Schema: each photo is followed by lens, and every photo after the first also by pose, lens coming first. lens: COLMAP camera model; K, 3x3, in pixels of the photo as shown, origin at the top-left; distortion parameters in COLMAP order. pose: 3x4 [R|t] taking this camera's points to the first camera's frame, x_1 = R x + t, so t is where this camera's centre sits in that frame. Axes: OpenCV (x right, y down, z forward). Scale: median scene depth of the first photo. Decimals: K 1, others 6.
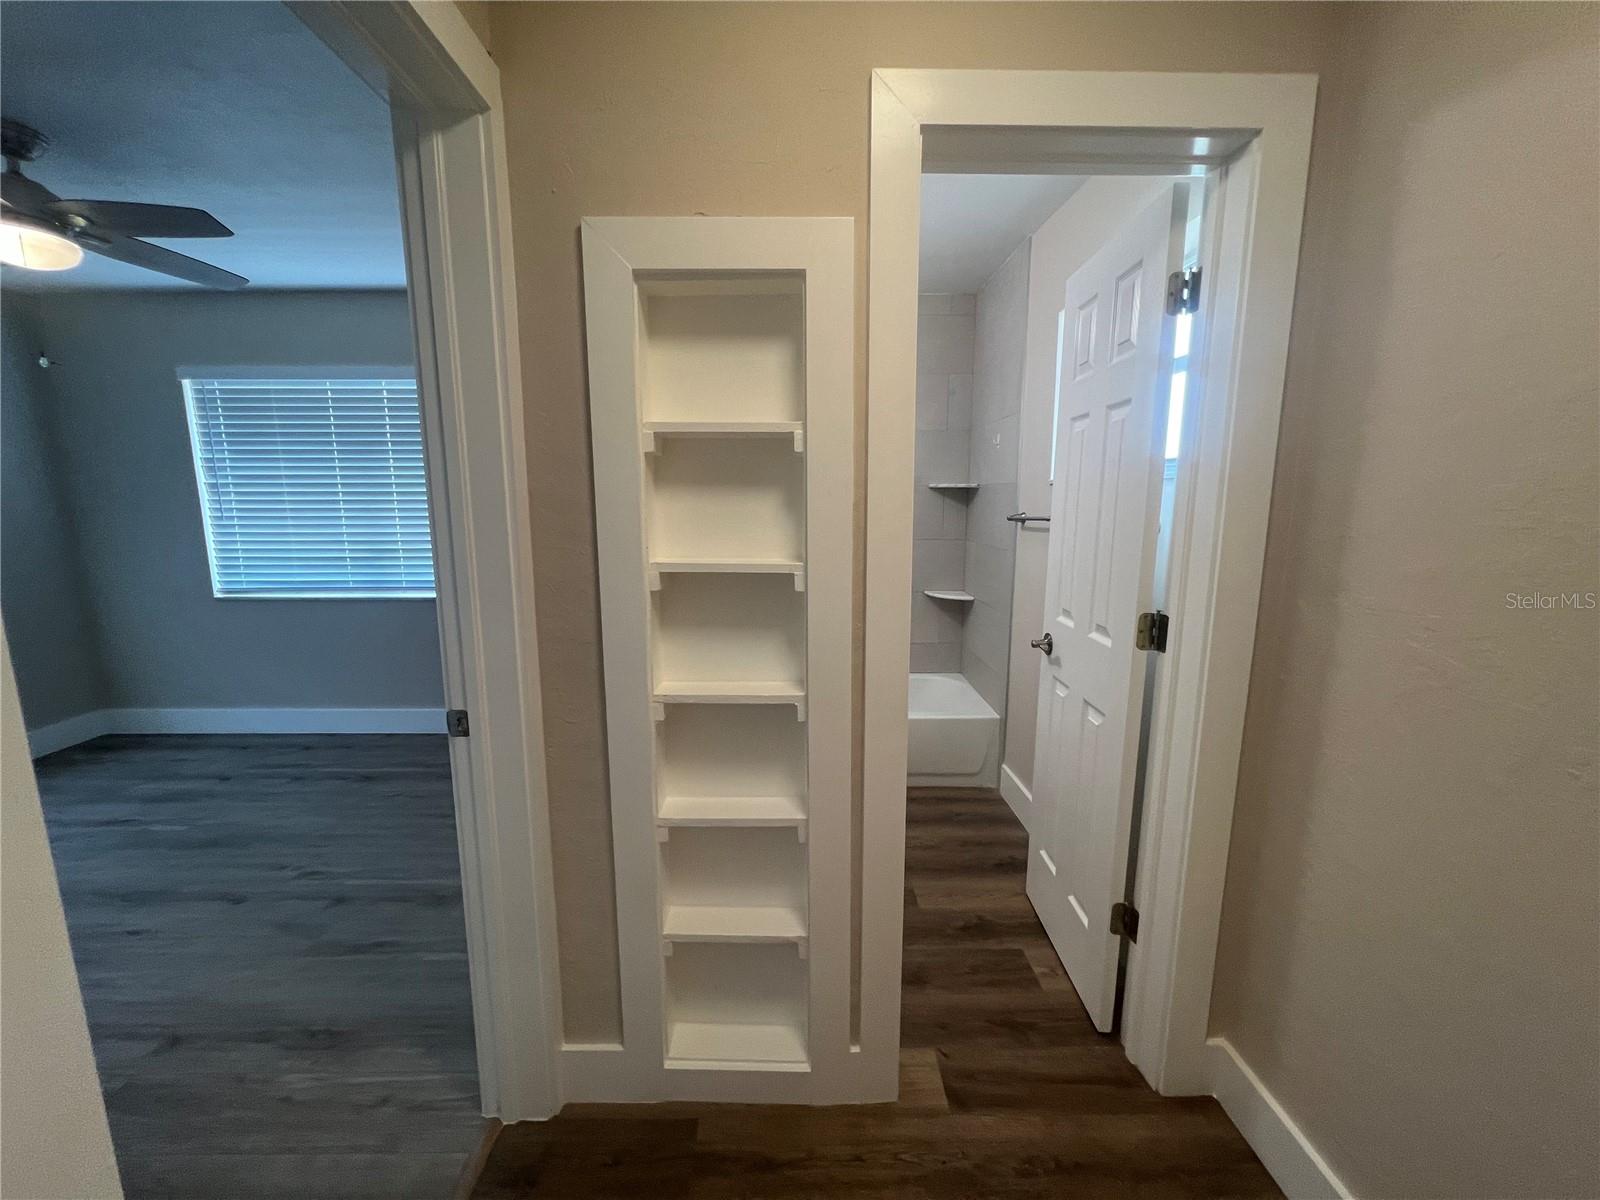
lens RADIAL K [[640.2, 0, 799.9], [0, 640.2, 605.9], [0, 0, 1]] dist [-0.002094, 0.000571]
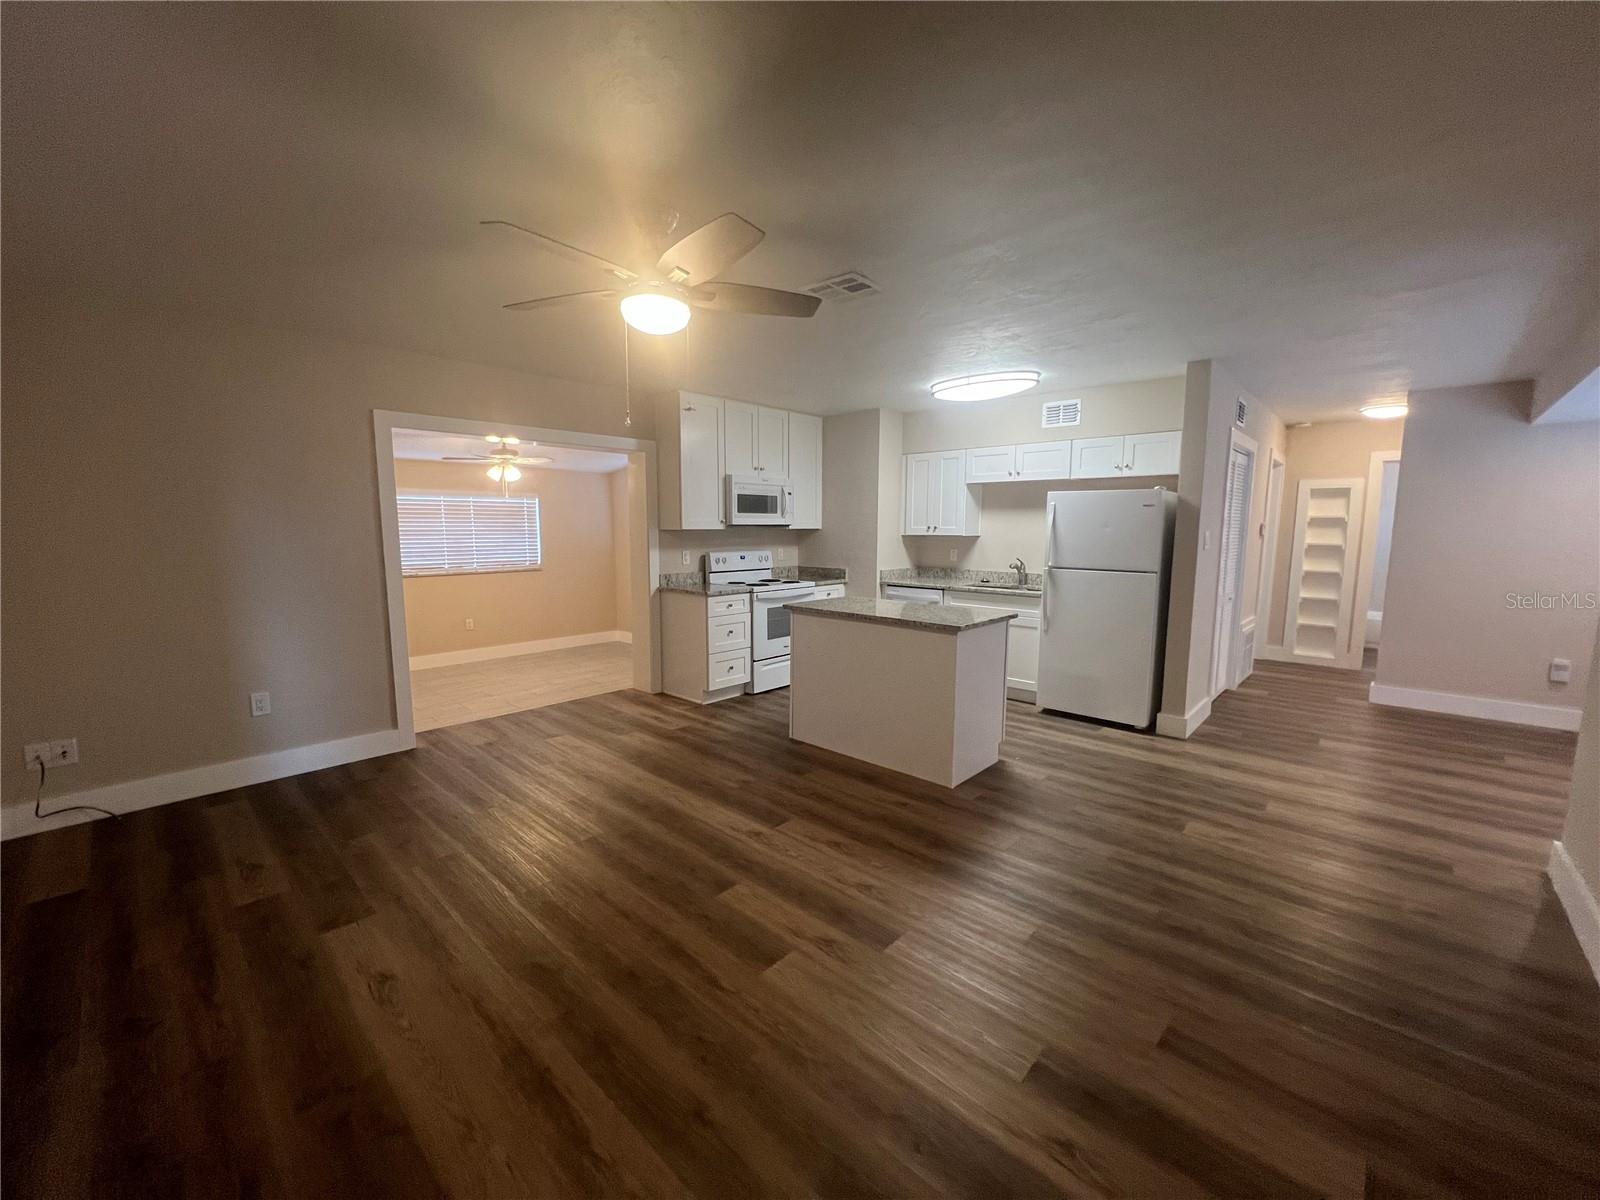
lens RADIAL K [[640.2, 0, 797.8], [0, 640.2, 604.1], [0, 0, 1]] dist [-0.002094, 0.000571]
pose [[0.725543, 0.085518, -0.682843, 0.225197], [-0.114767, 0.993389, 0.002466, 0.557194], [0.678539, 0.076579, 0.730561, -3.474837]]
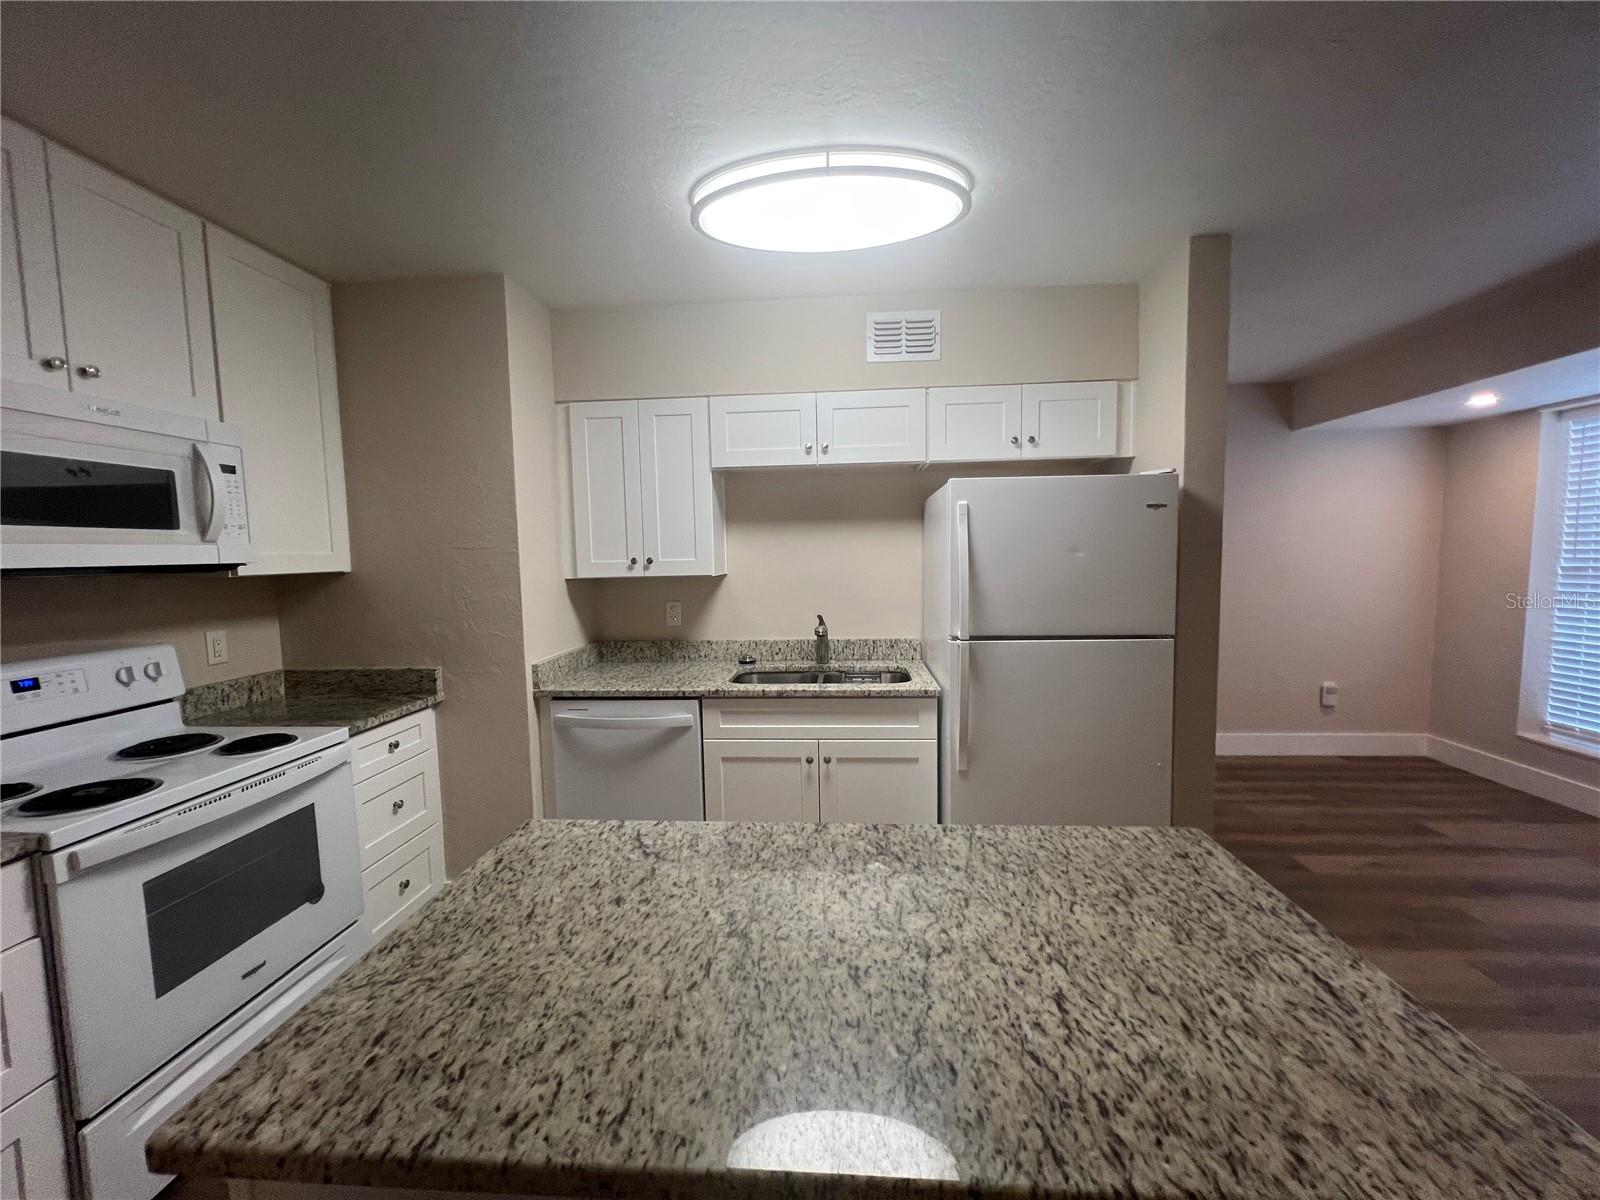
lens RADIAL K [[640.2, 0, 800.8], [0, 640.2, 604.6], [0, 0, 1]] dist [-0.002094, 0.000571]
pose [[0.996648, -0.014229, -0.080560, -0.912389], [0.007589, 0.996593, -0.082130, 0.353822], [0.081454, 0.081243, 0.993360, -2.269053]]
